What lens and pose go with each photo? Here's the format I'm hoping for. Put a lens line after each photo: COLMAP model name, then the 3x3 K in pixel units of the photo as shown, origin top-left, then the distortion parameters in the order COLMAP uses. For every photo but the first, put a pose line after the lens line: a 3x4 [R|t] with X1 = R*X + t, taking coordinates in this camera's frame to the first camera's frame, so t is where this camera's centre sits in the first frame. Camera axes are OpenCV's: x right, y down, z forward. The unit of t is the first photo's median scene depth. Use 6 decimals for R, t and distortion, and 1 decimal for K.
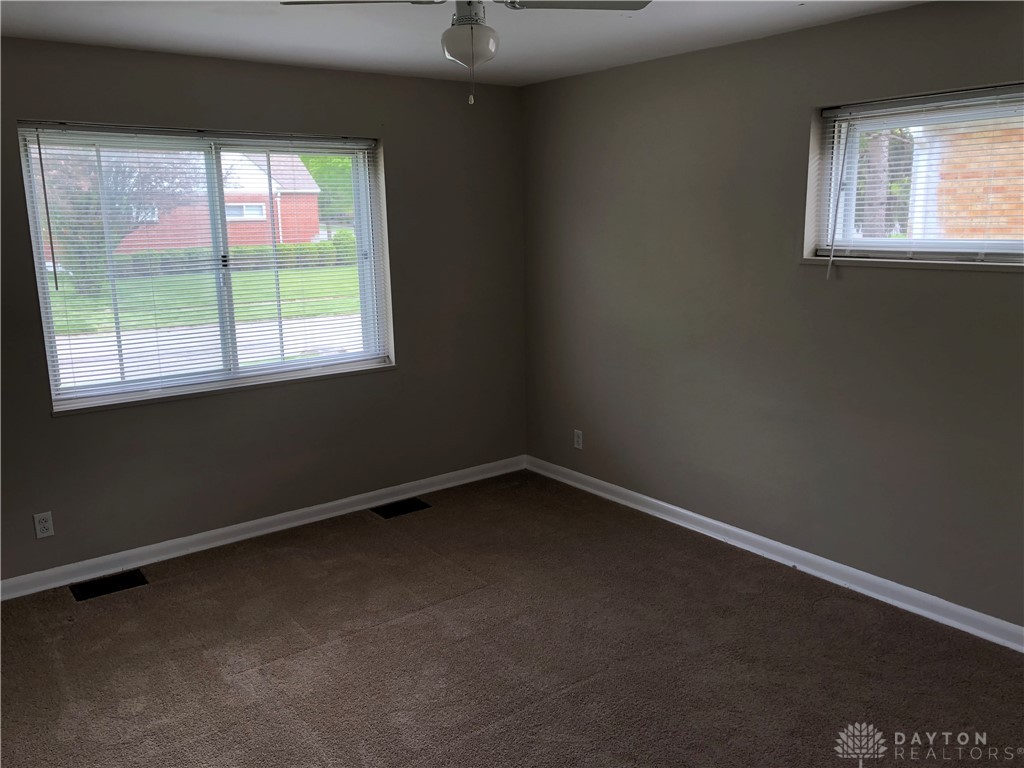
lens RADIAL K [[840.7, 0, 513.1], [0, 840.7, 384.6], [0, 0, 1]] dist [0.065817, -0.068961]
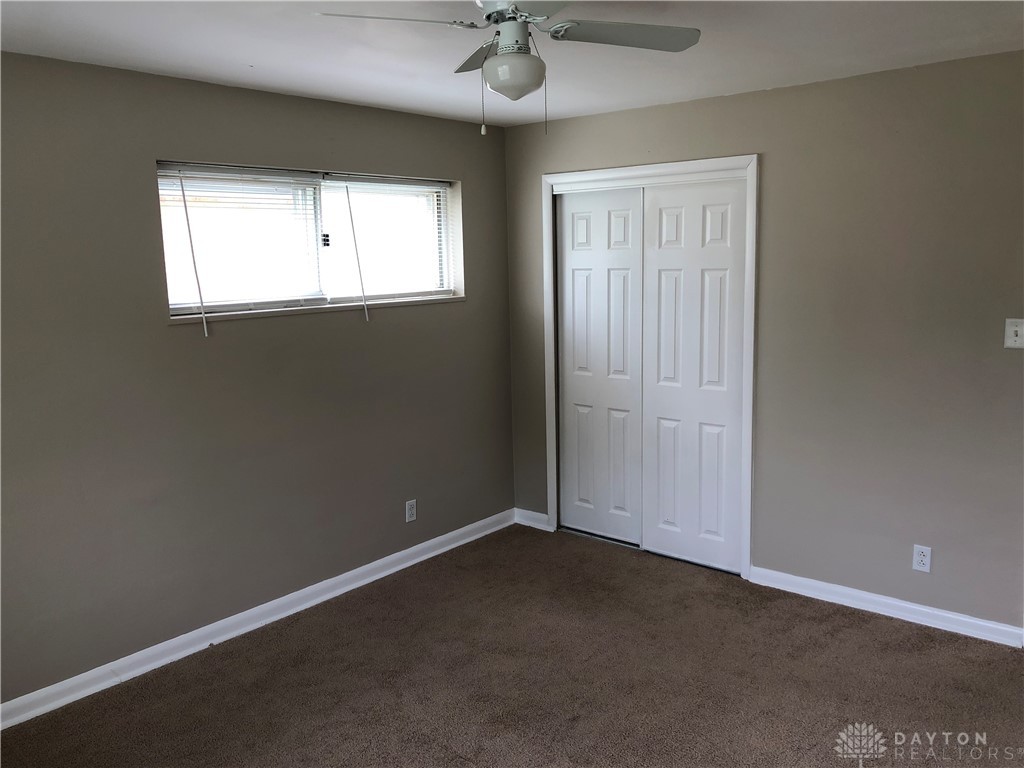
lens RADIAL K [[840.7, 0, 512.9], [0, 840.7, 384.0], [0, 0, 1]] dist [0.065817, -0.068961]
pose [[-0.223729, -0.129348, 0.966030, -0.692434], [0.213857, 0.960486, 0.178134, -0.177561], [-0.950900, 0.246446, -0.187226, 0.902013]]
